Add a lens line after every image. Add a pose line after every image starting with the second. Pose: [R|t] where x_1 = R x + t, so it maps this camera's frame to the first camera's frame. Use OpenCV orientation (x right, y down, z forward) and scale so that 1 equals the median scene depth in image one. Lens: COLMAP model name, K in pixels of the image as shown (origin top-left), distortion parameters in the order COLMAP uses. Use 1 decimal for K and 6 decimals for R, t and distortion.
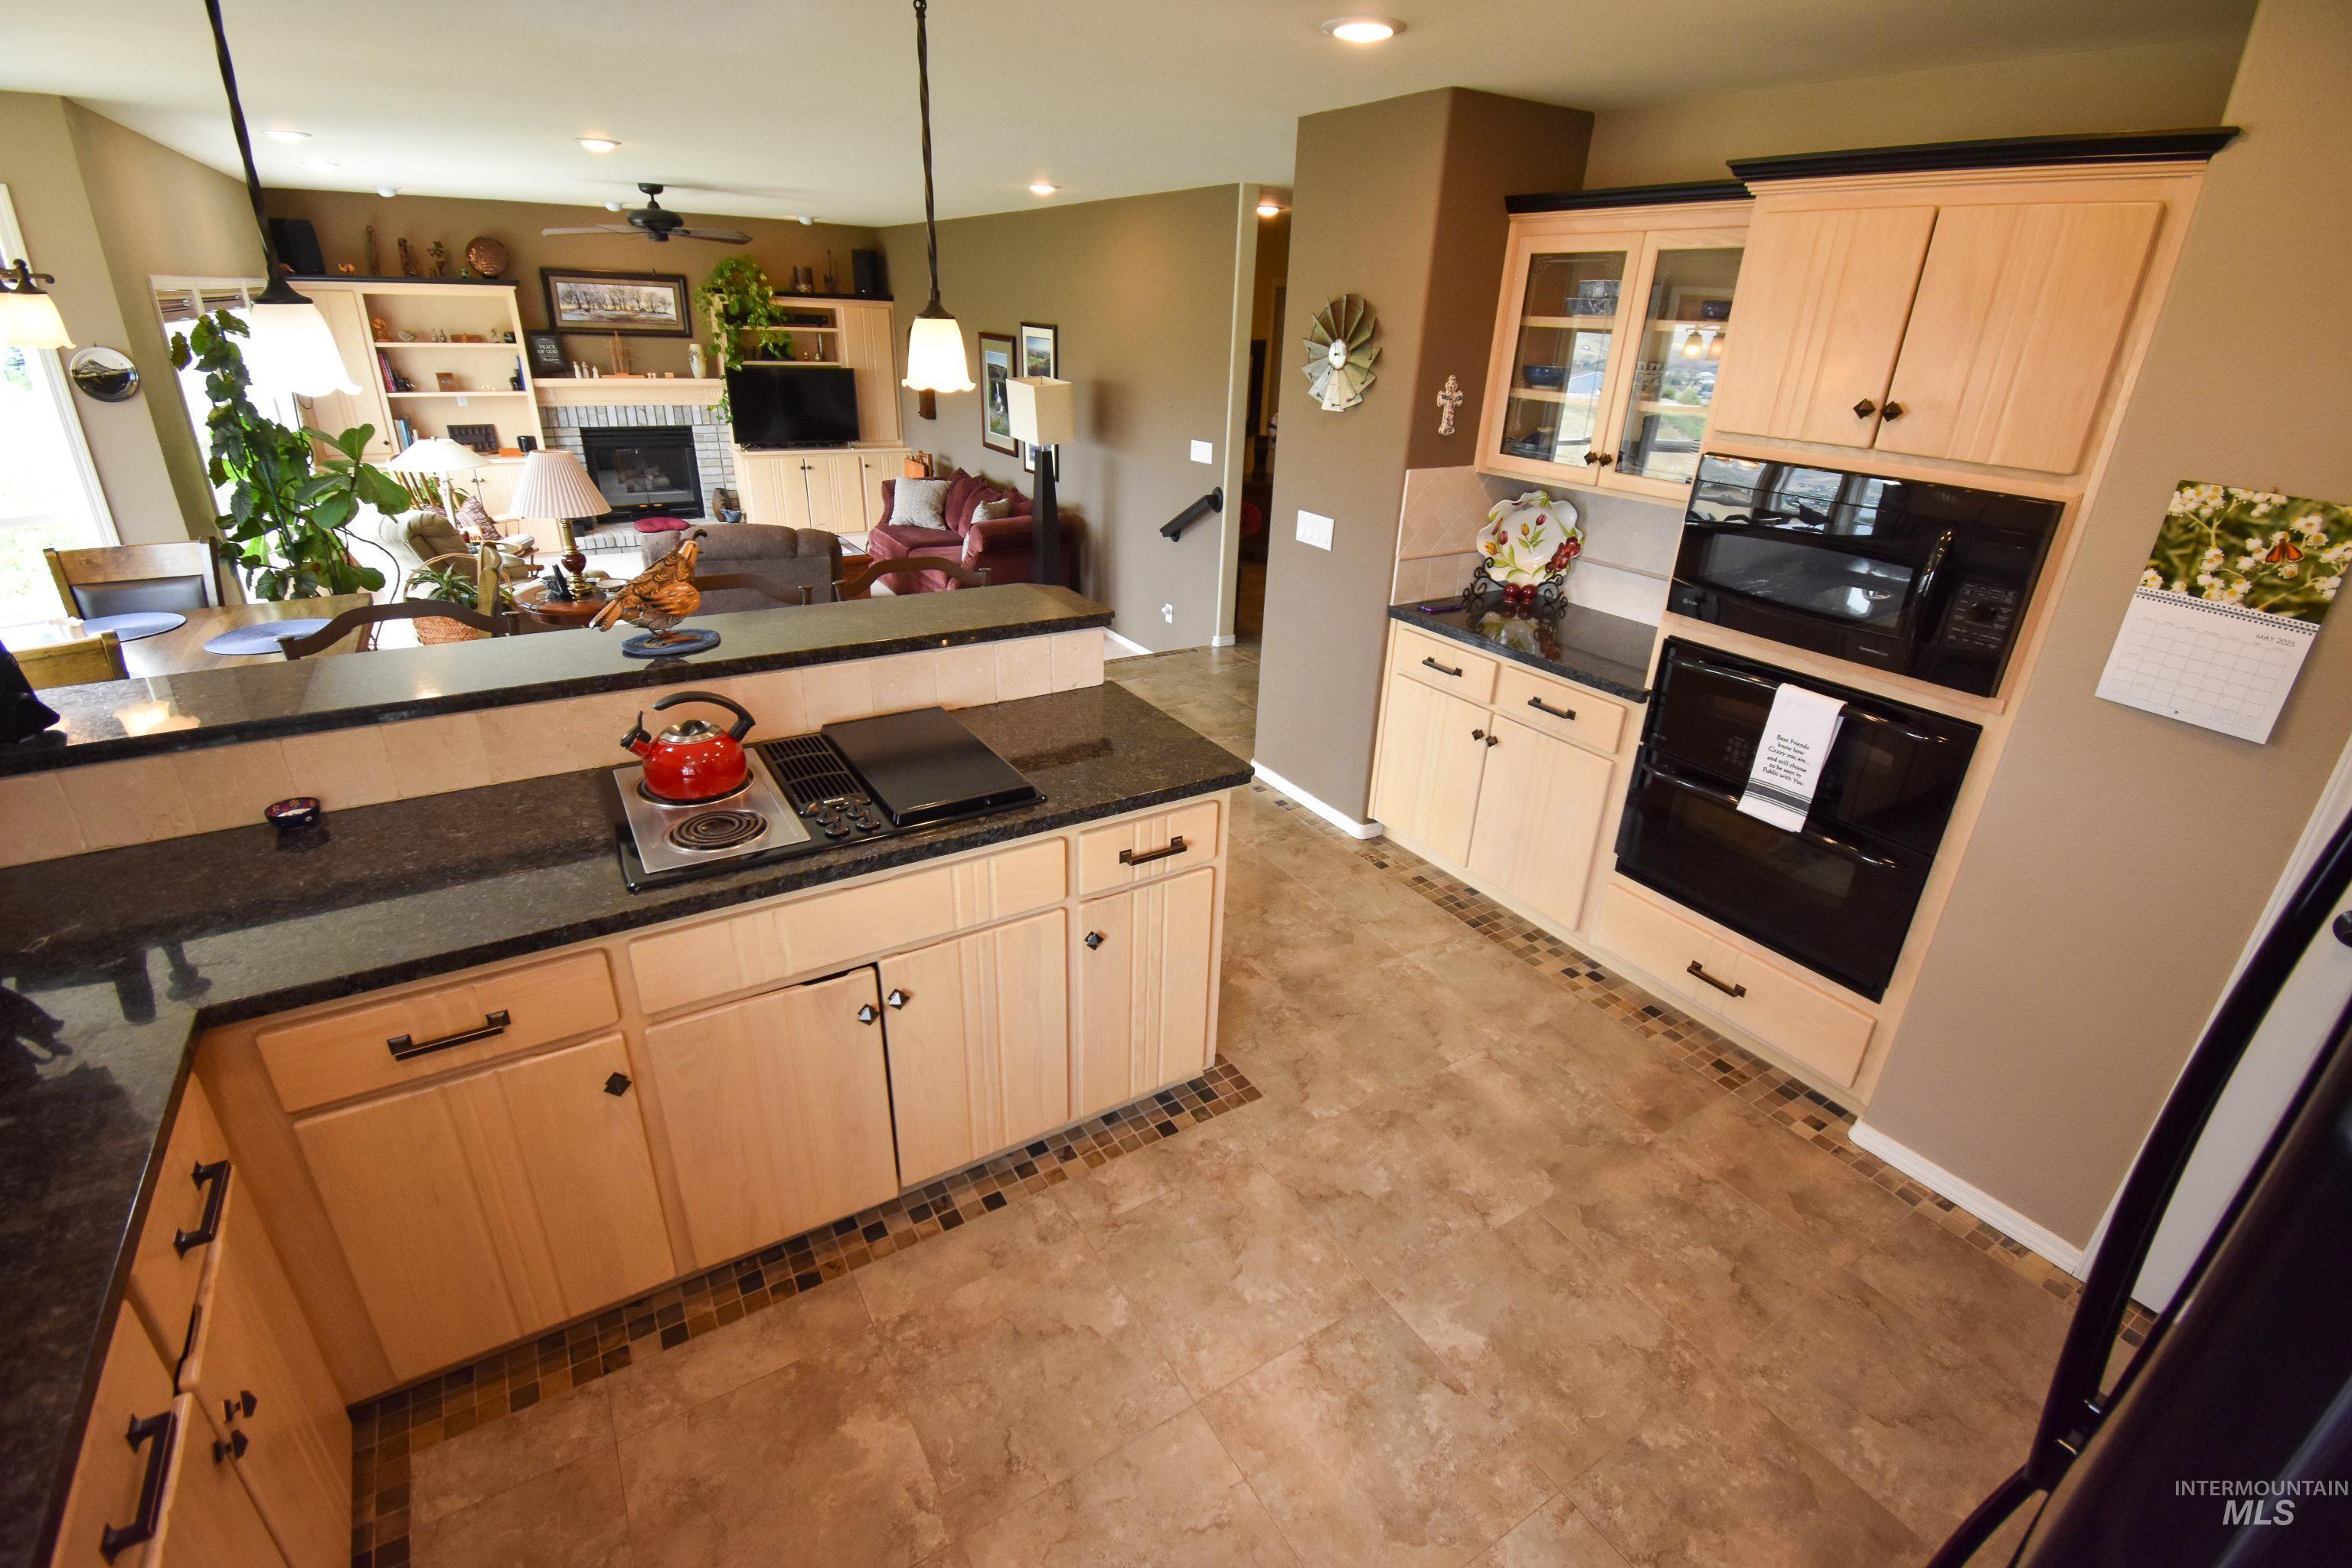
lens RADIAL K [[1039.9, 0, 1179.2], [0, 1039.9, 780.4], [0, 0, 1]] dist [0.017103, -0.024820]
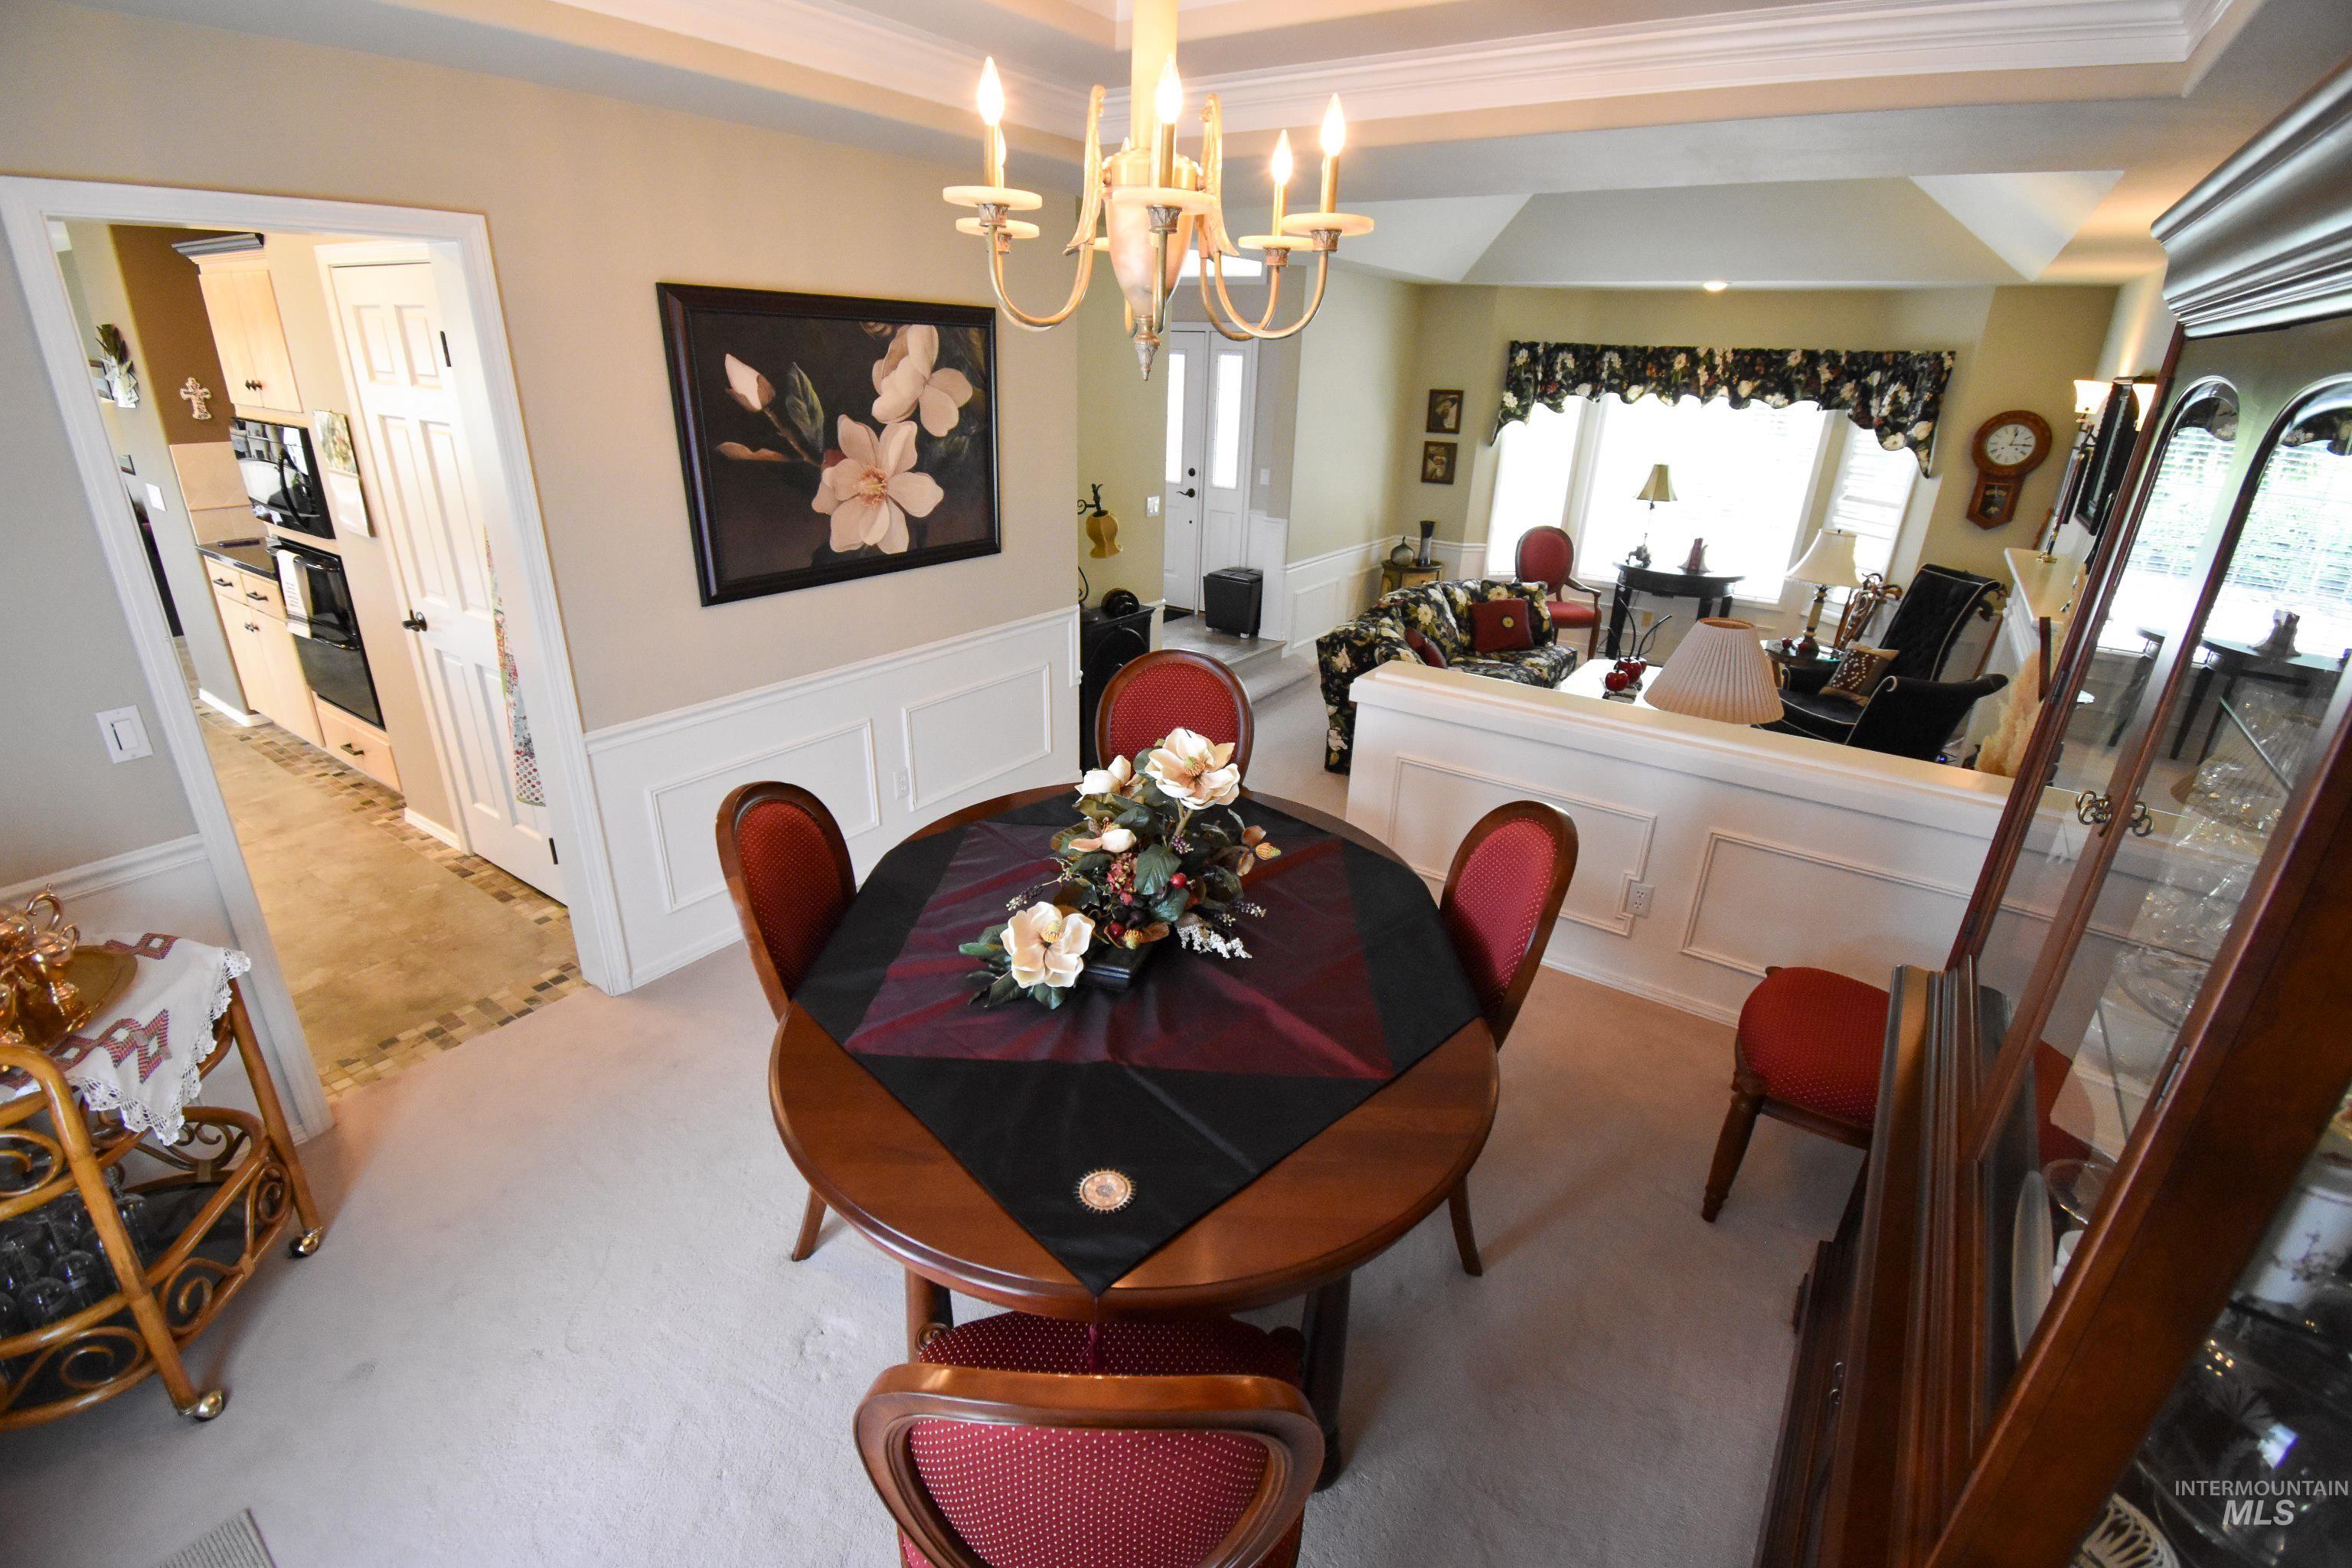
lens RADIAL K [[1039.9, 0, 1179.2], [0, 1039.9, 780.4], [0, 0, 1]] dist [0.017103, -0.024820]
pose [[0.916016, -0.163695, 0.366222, 1.118207], [0.167574, 0.985627, 0.021413, 0.430158], [-0.364463, 0.041755, 0.930281, -0.951917]]
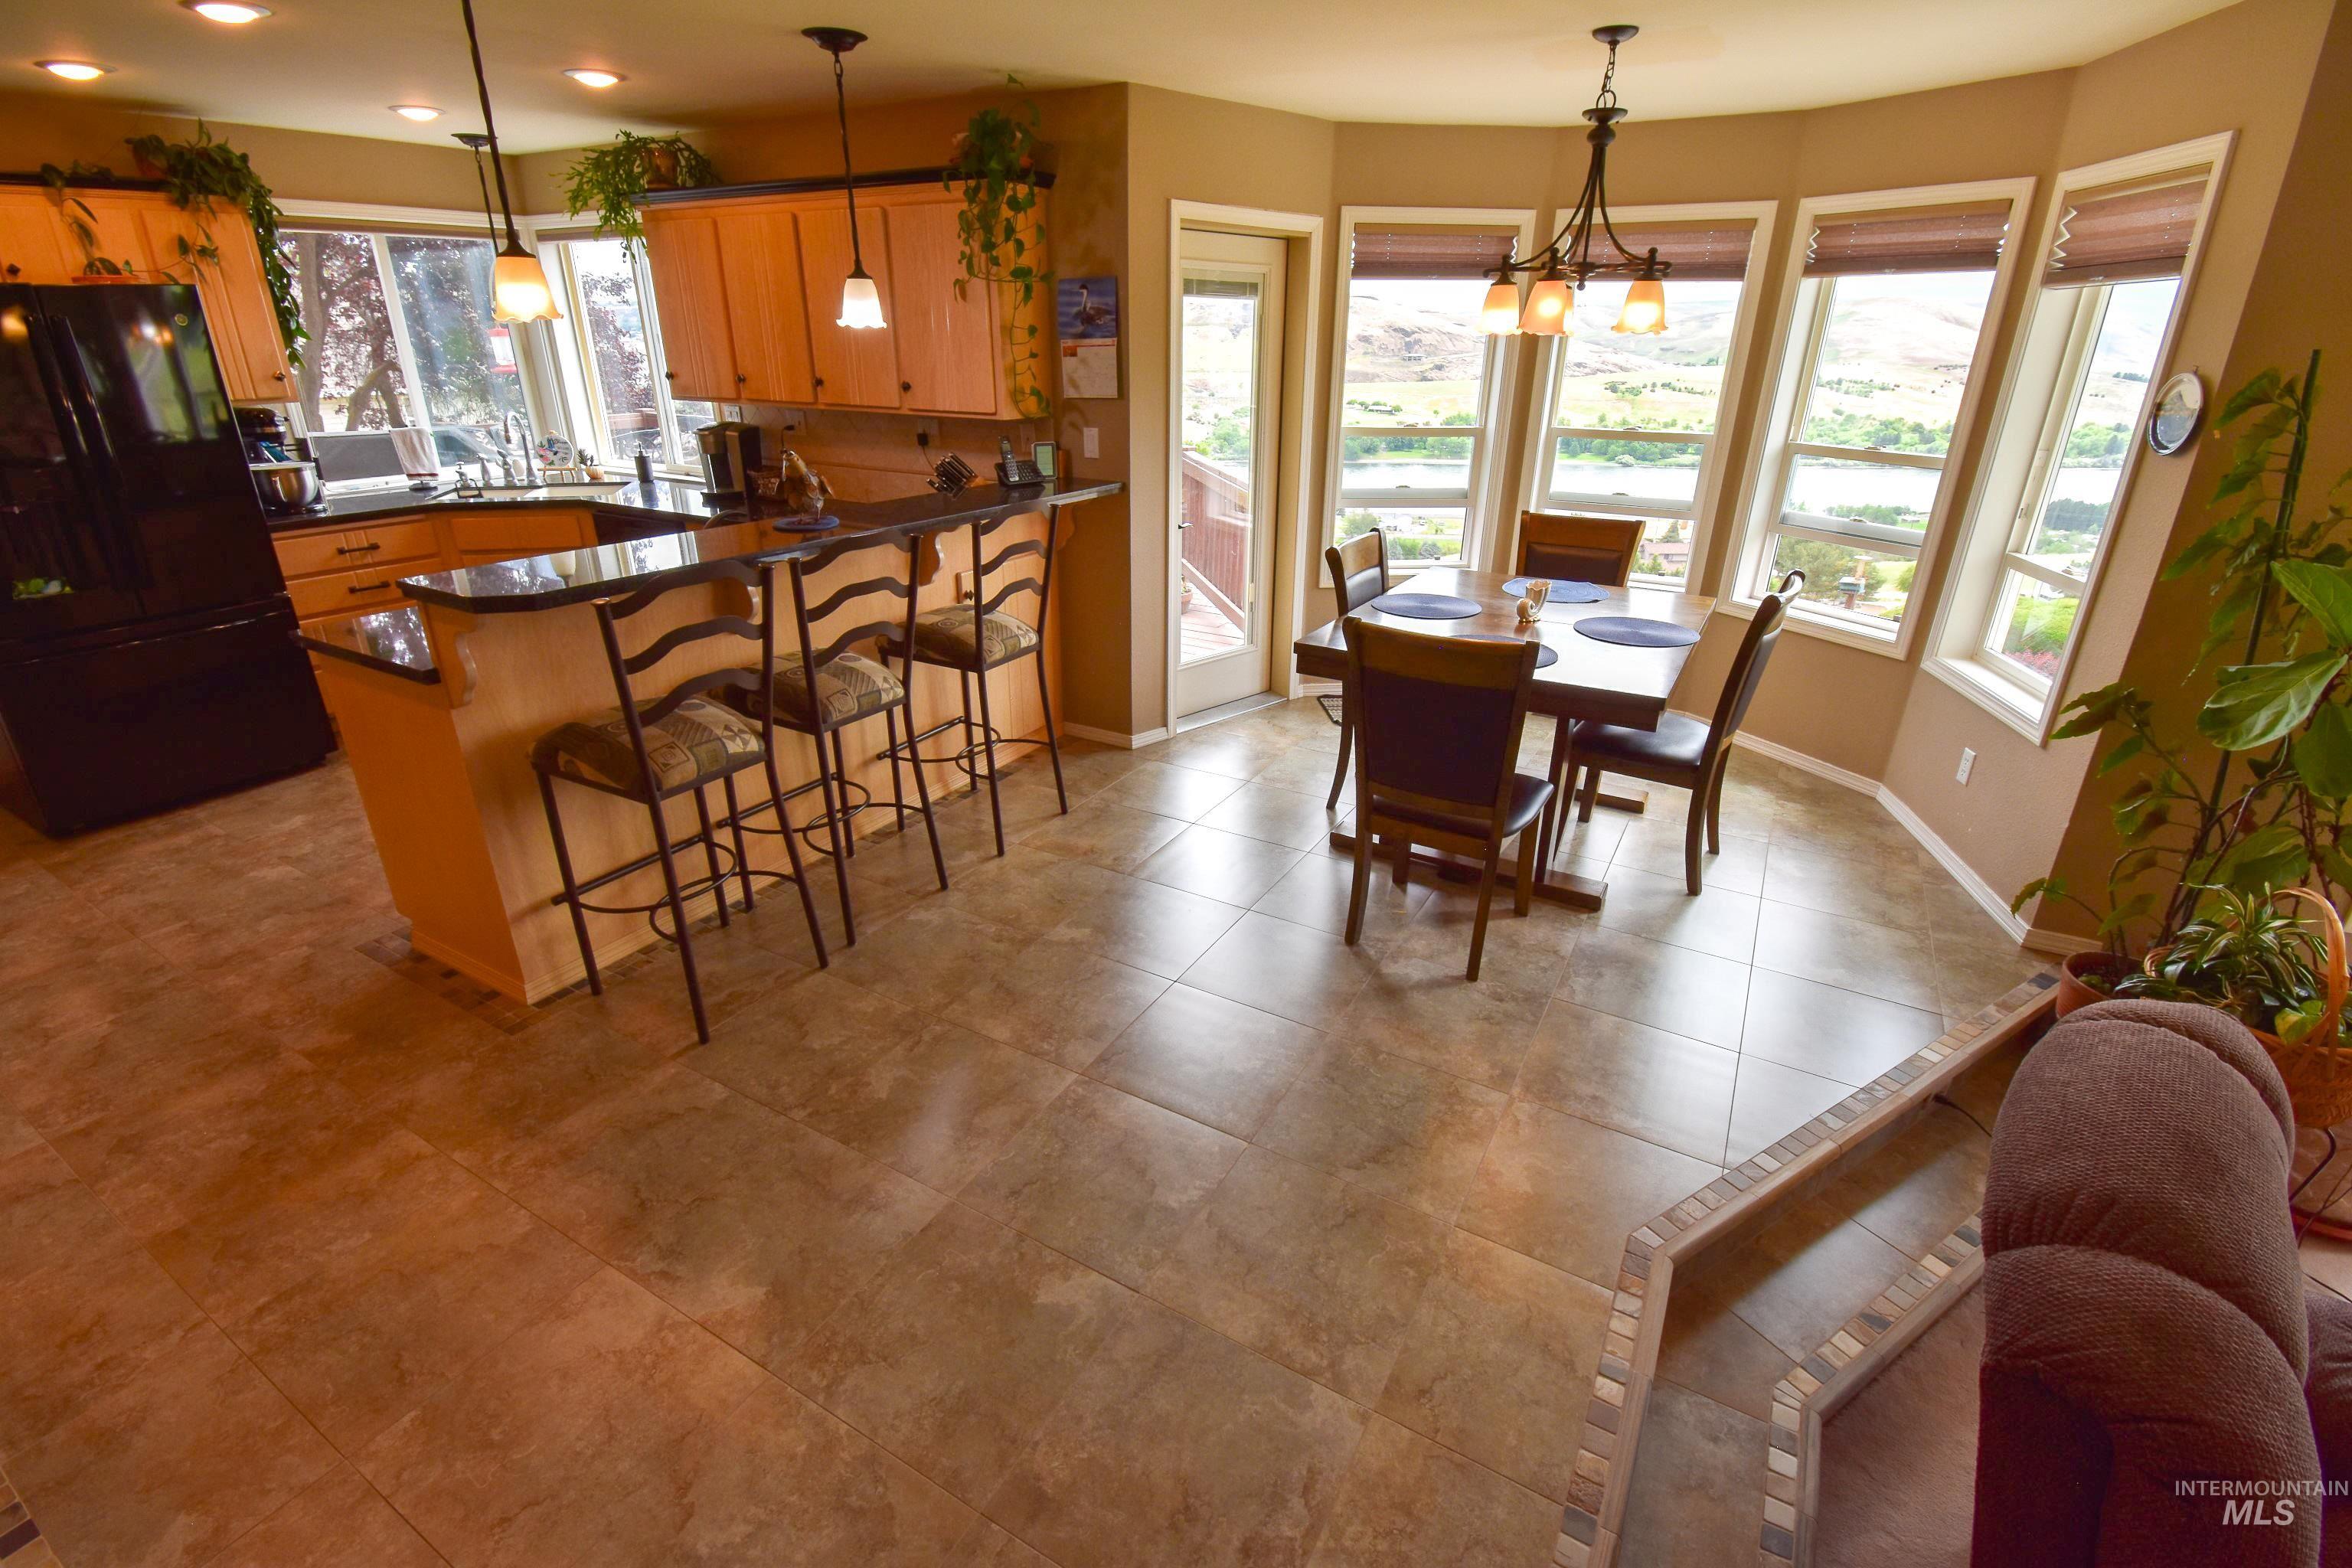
lens RADIAL K [[1043.2, 0, 1178.2], [0, 1043.2, 779.7], [0, 0, 1]] dist [0.013796, -0.024198]
pose [[-0.879993, 0.140519, -0.453726, -0.212100], [-0.231392, 0.707401, 0.667863, -0.762576], [0.414814, 0.692703, -0.589993, 1.864847]]
